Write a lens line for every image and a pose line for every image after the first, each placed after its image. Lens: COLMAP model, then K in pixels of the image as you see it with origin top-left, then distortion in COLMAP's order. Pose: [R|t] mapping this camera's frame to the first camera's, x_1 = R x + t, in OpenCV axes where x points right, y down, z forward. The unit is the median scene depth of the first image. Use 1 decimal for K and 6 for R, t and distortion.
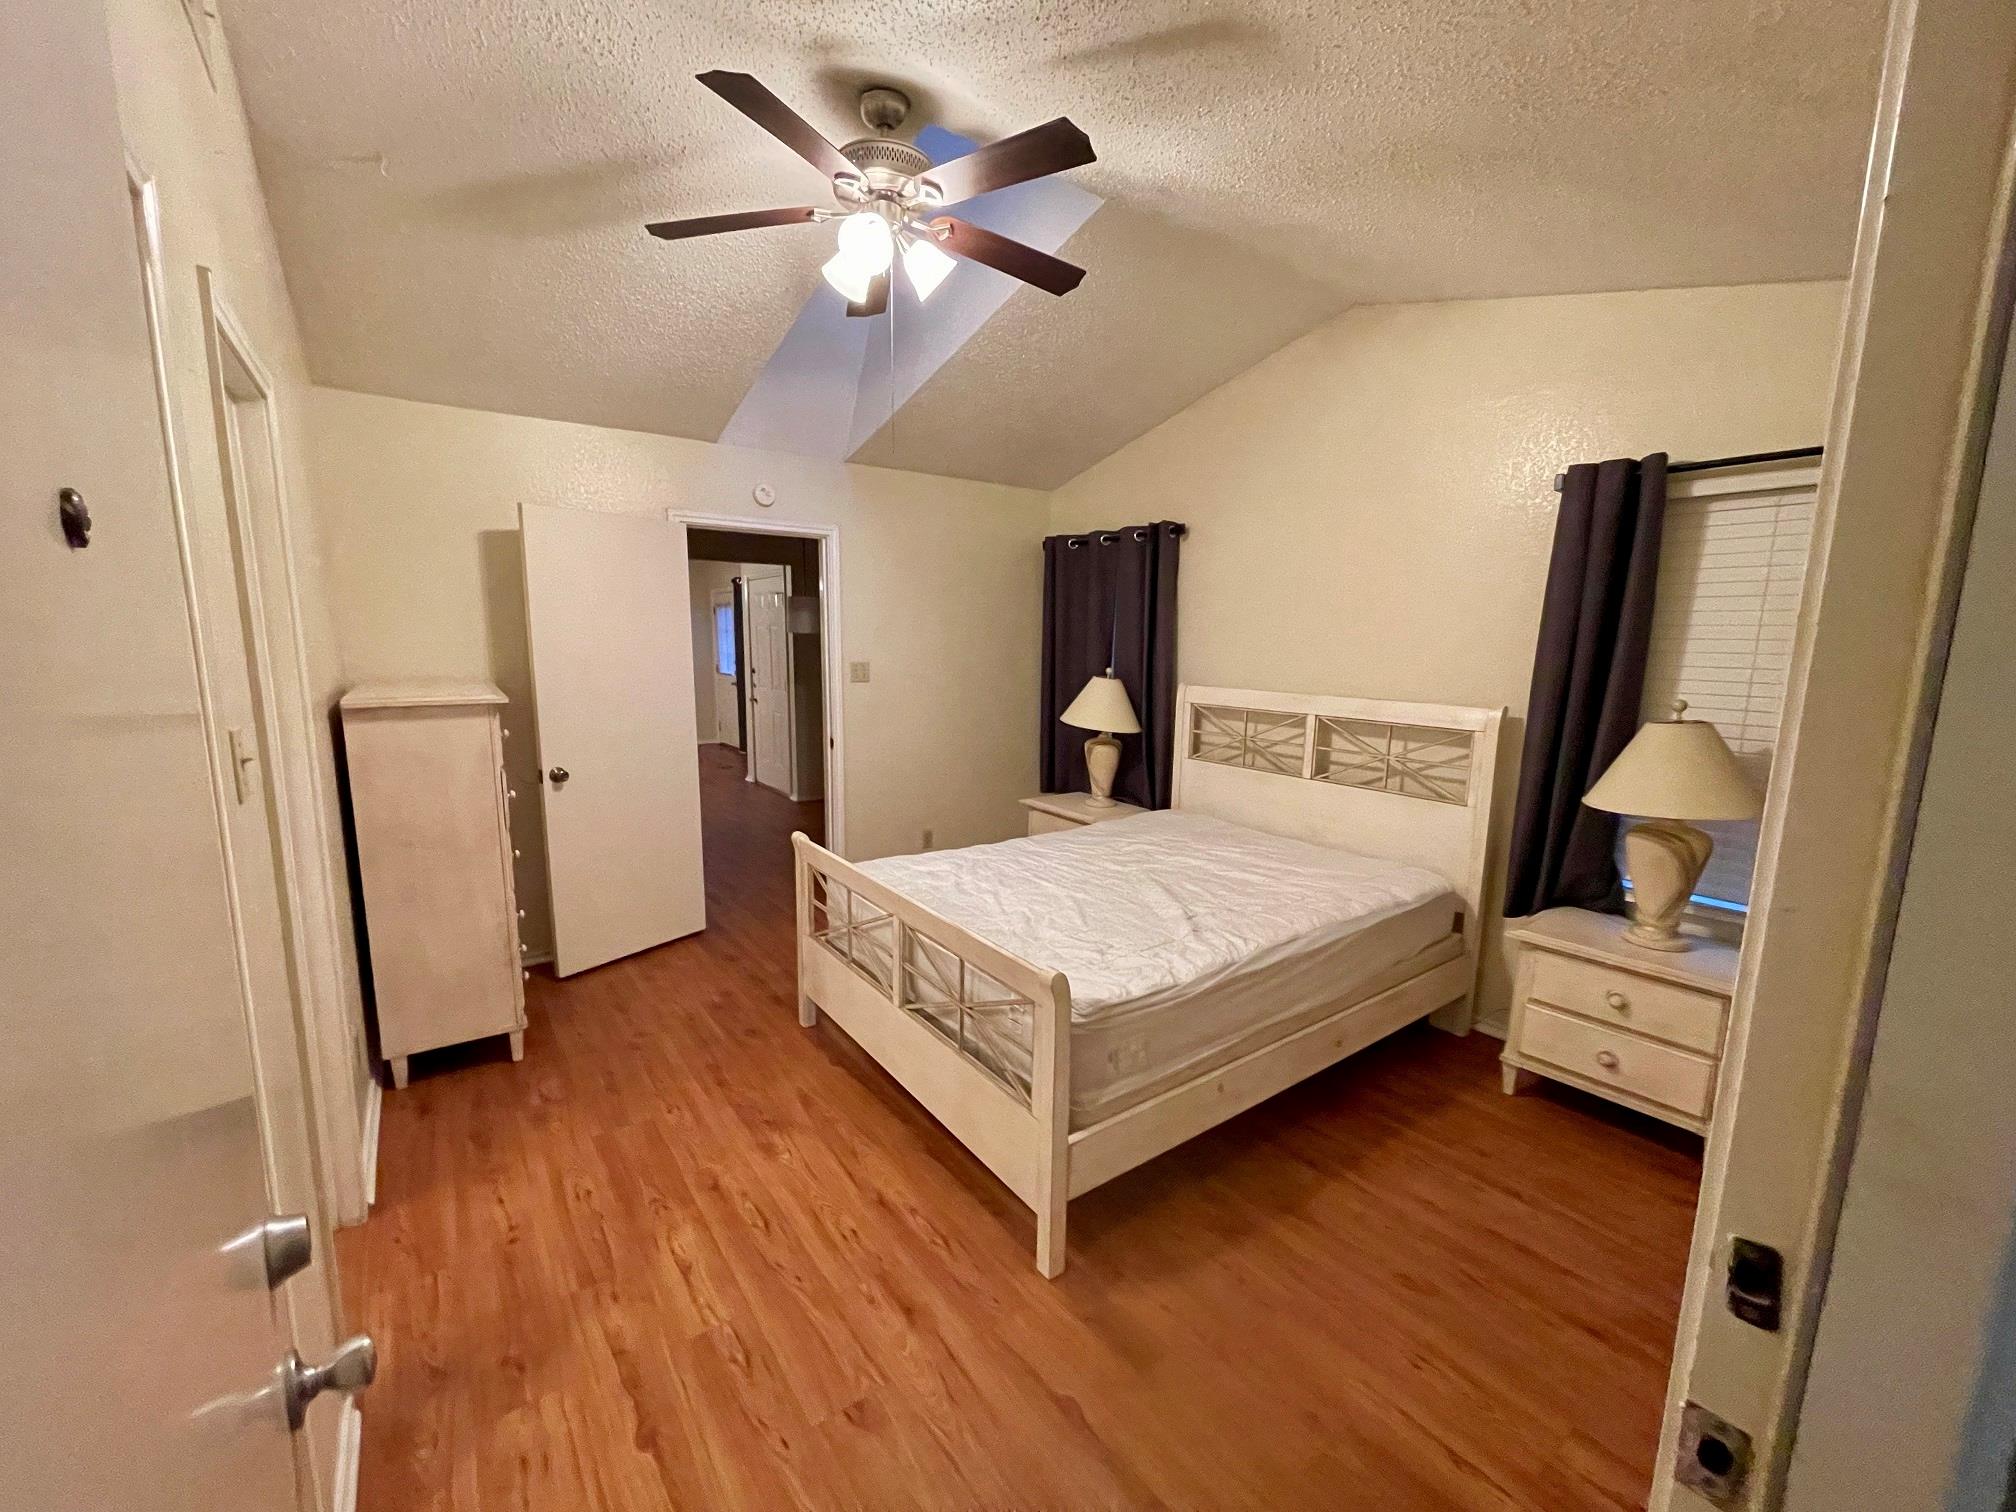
lens RADIAL K [[812.6, 0, 996.1], [0, 812.6, 759.5], [0, 0, 1]] dist [-0.000101, 0.000011]
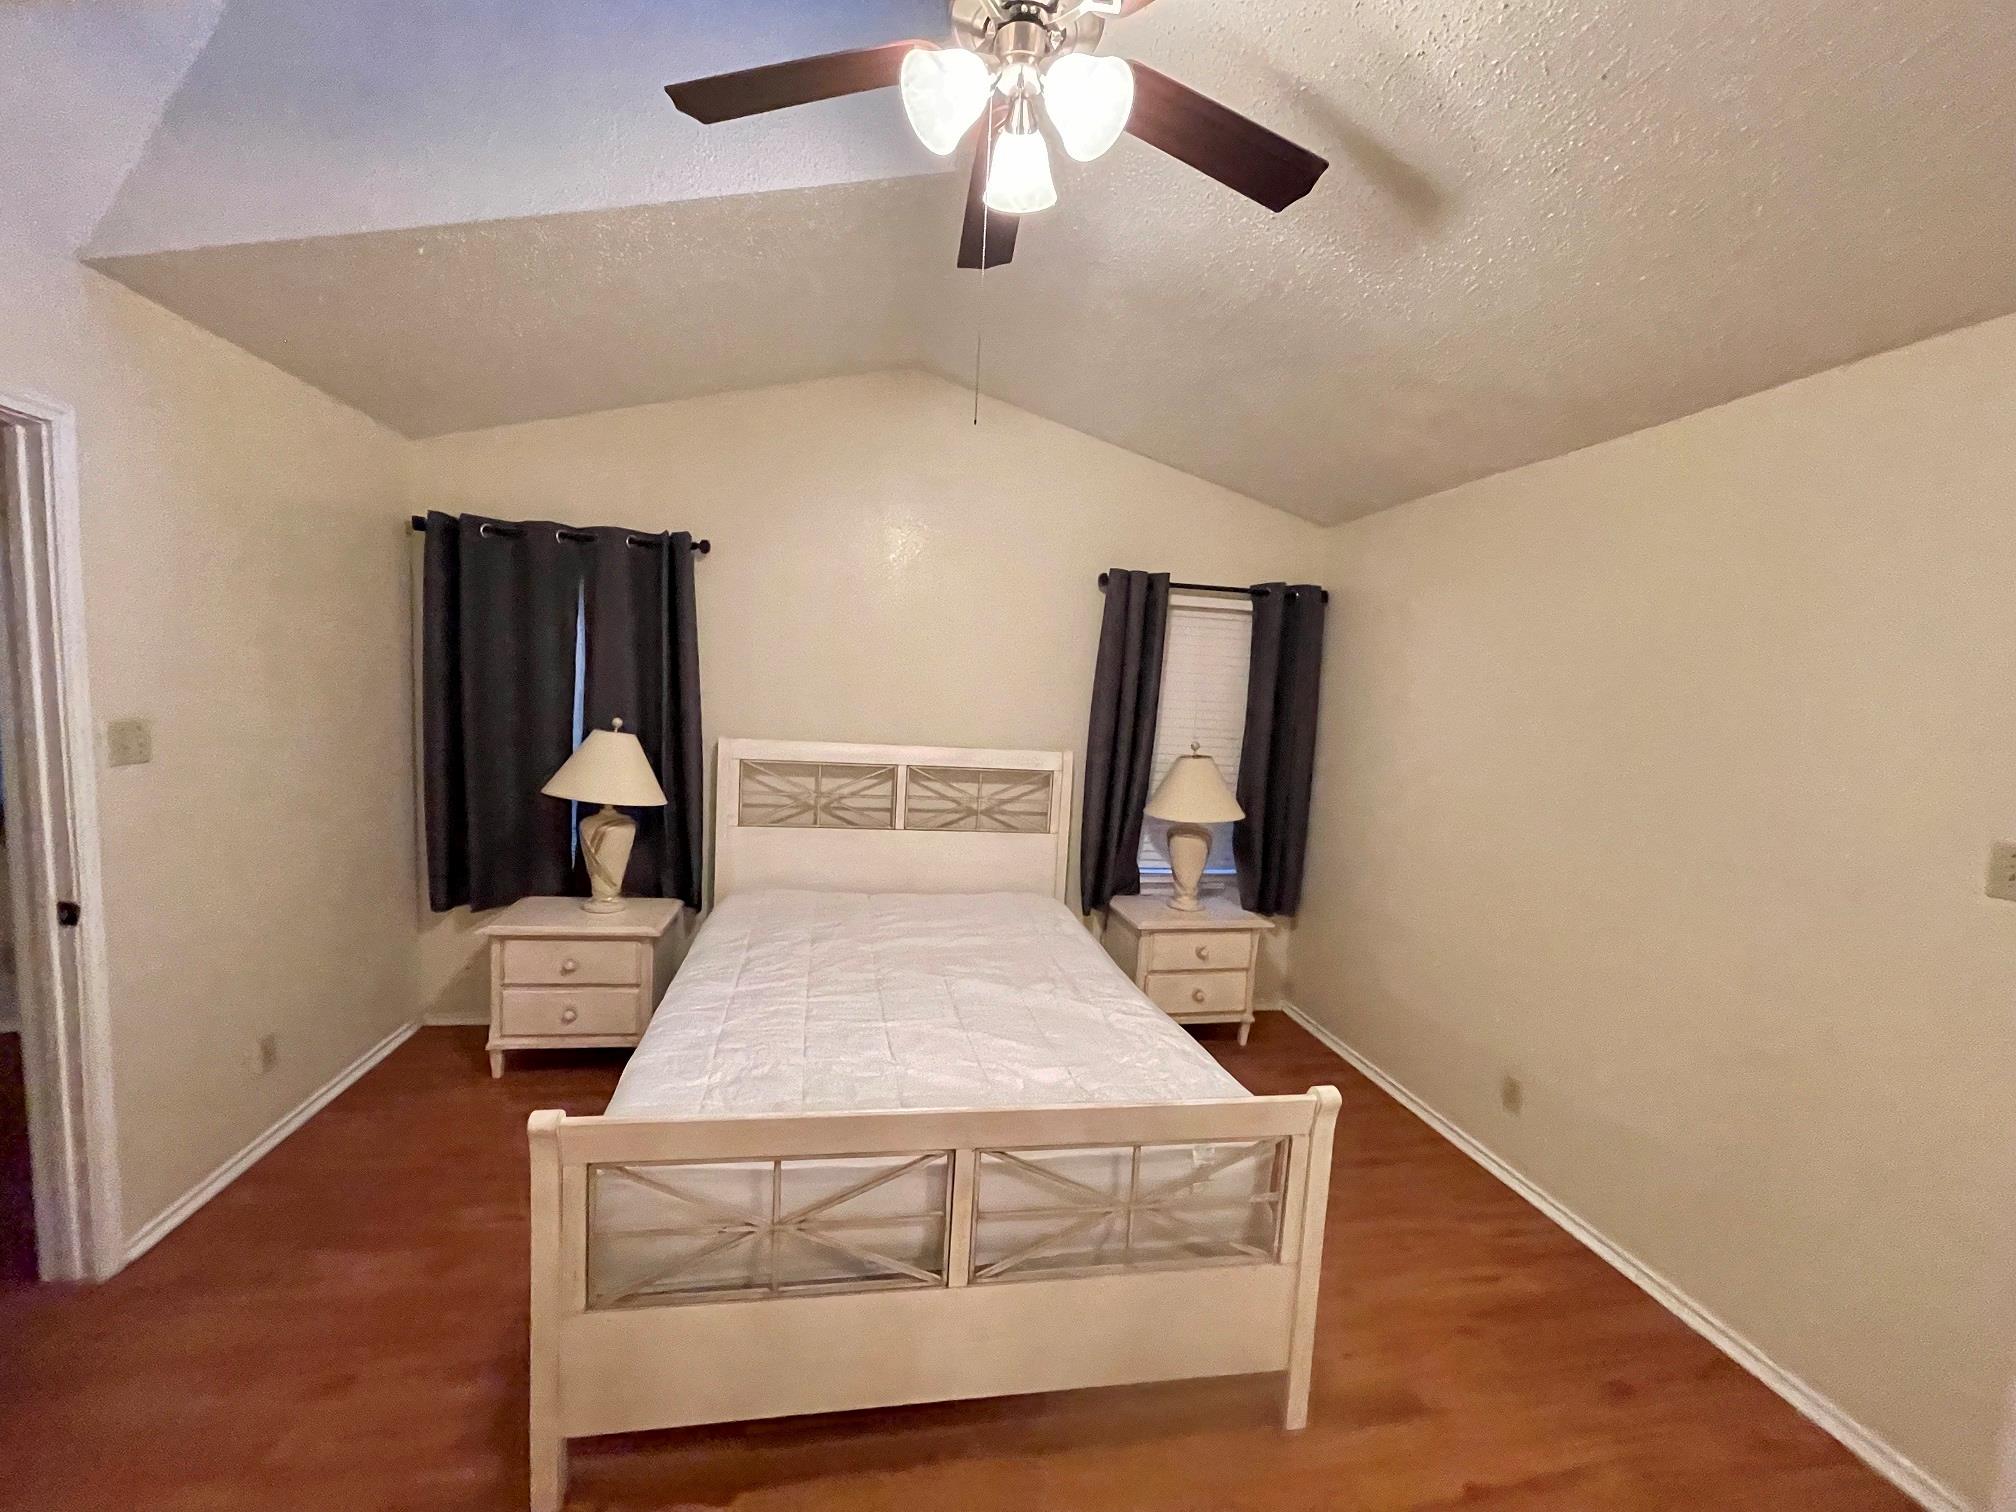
lens RADIAL K [[809.1, 0, 927.9], [0, 809.1, 777.6], [0, 0, 1]] dist [-0.001984, -0.000179]
pose [[0.443644, -0.100422, 0.890559, -0.447452], [0.086203, 0.993876, 0.069130, -0.097999], [-0.892048, 0.046100, 0.449583, 0.484911]]
